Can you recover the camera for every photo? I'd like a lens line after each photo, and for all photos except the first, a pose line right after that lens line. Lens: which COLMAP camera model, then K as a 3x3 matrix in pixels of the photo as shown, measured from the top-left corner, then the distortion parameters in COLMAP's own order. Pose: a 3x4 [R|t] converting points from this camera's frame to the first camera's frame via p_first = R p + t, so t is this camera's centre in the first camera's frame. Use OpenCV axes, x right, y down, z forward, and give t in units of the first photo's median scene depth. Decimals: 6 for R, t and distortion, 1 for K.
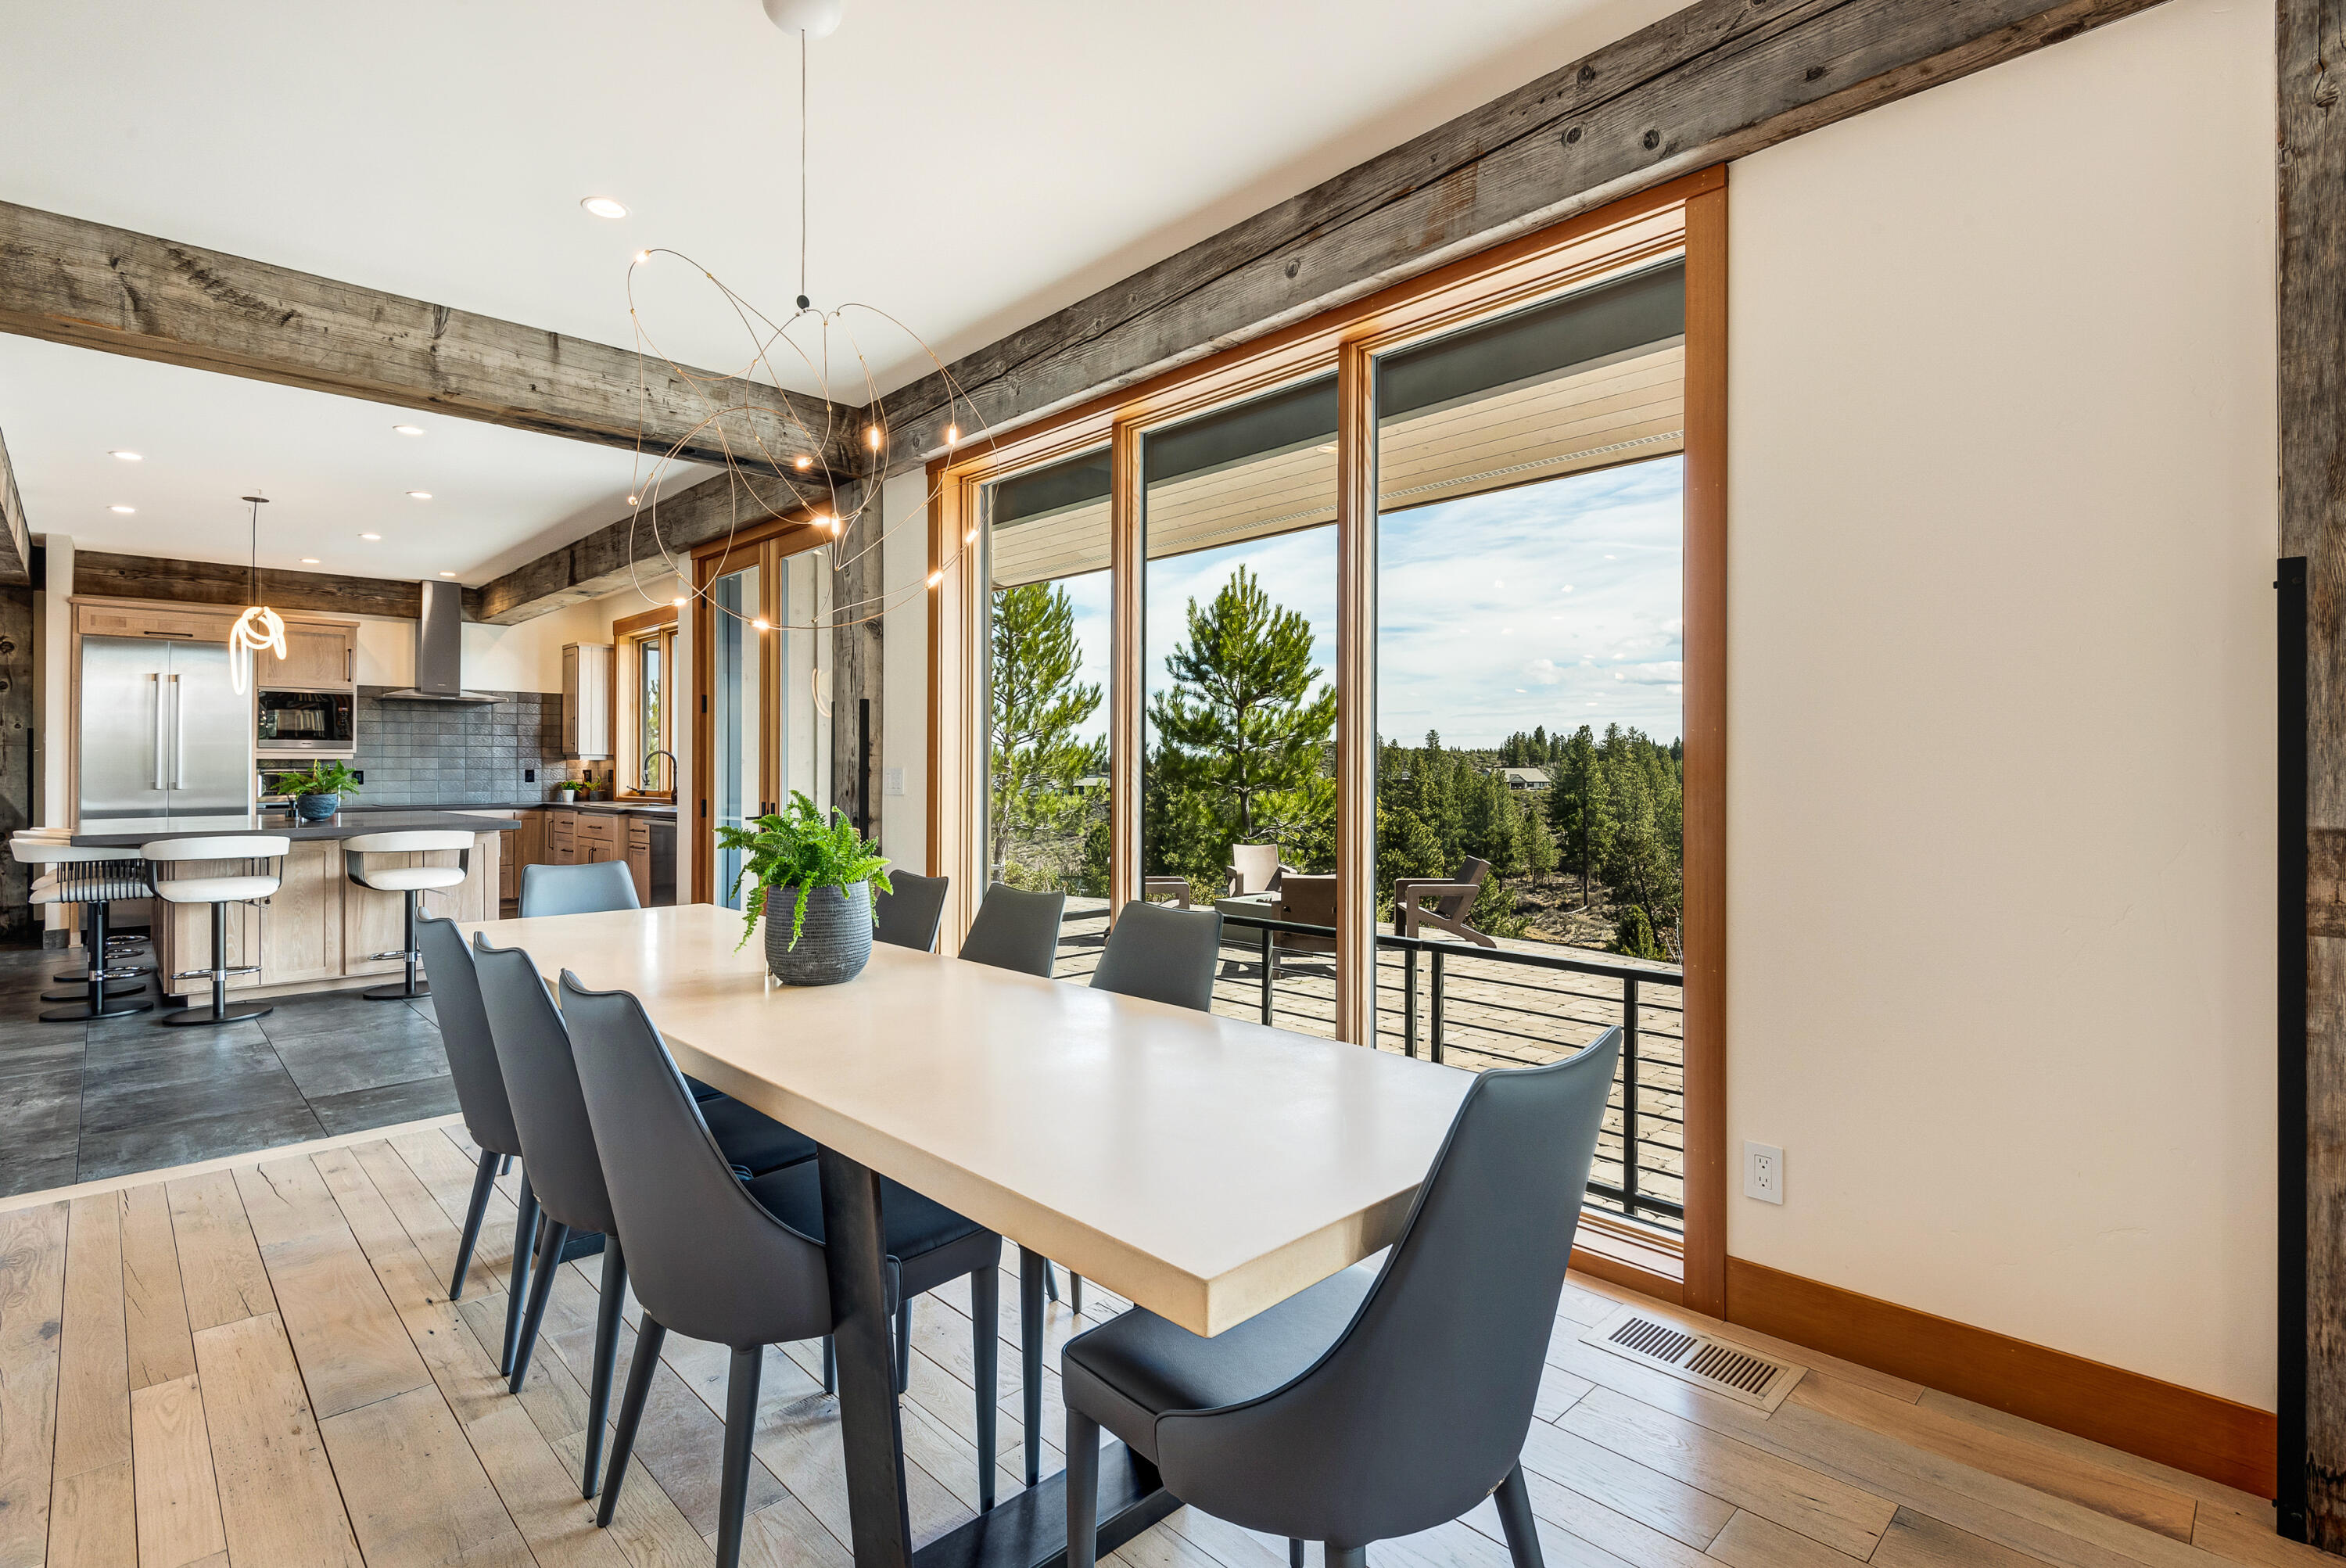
lens RADIAL K [[1137.8, 0, 1173.0], [0, 1137.8, 784.0], [0, 0, 1]] dist [-0.002557, -0.000777]
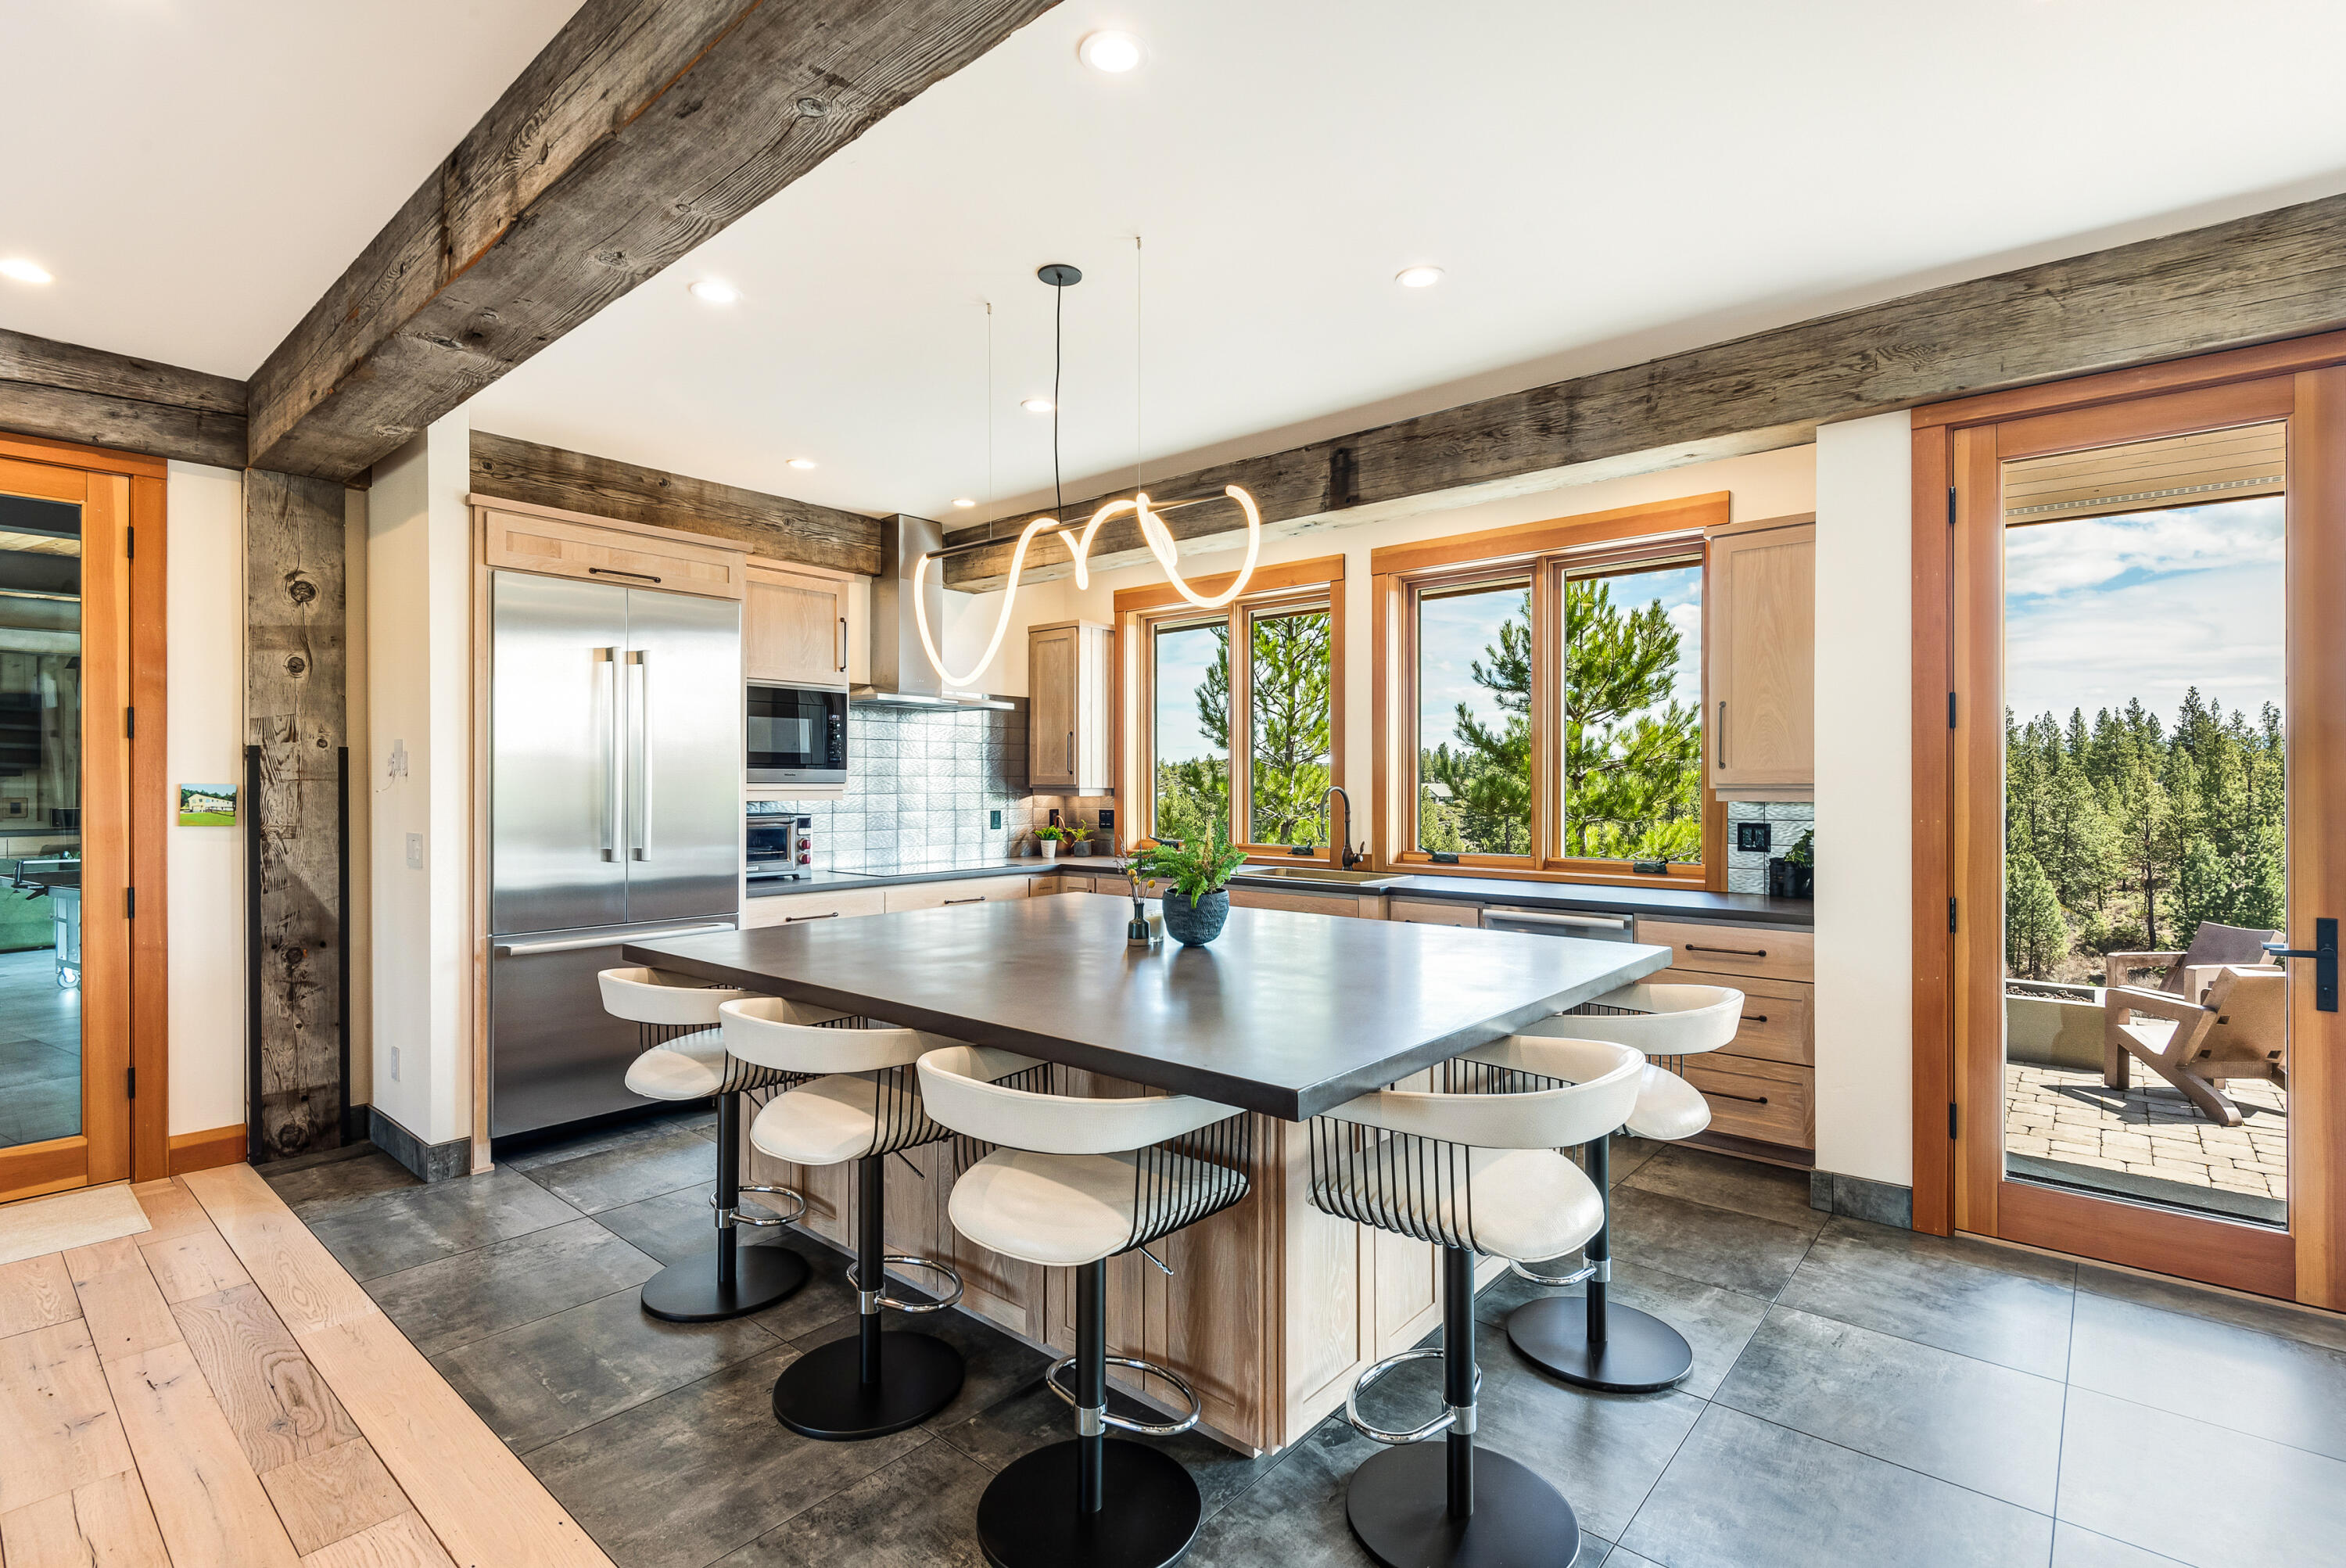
lens RADIAL K [[1086.6, 0, 1165.0], [0, 1086.6, 791.7], [0, 0, 1]] dist [0.003618, -0.000297]
pose [[0.994273, 0.001412, 0.106865, -0.653894], [-0.000997, 0.999992, -0.003943, -0.025469], [-0.106870, 0.003814, 0.994266, 0.435556]]
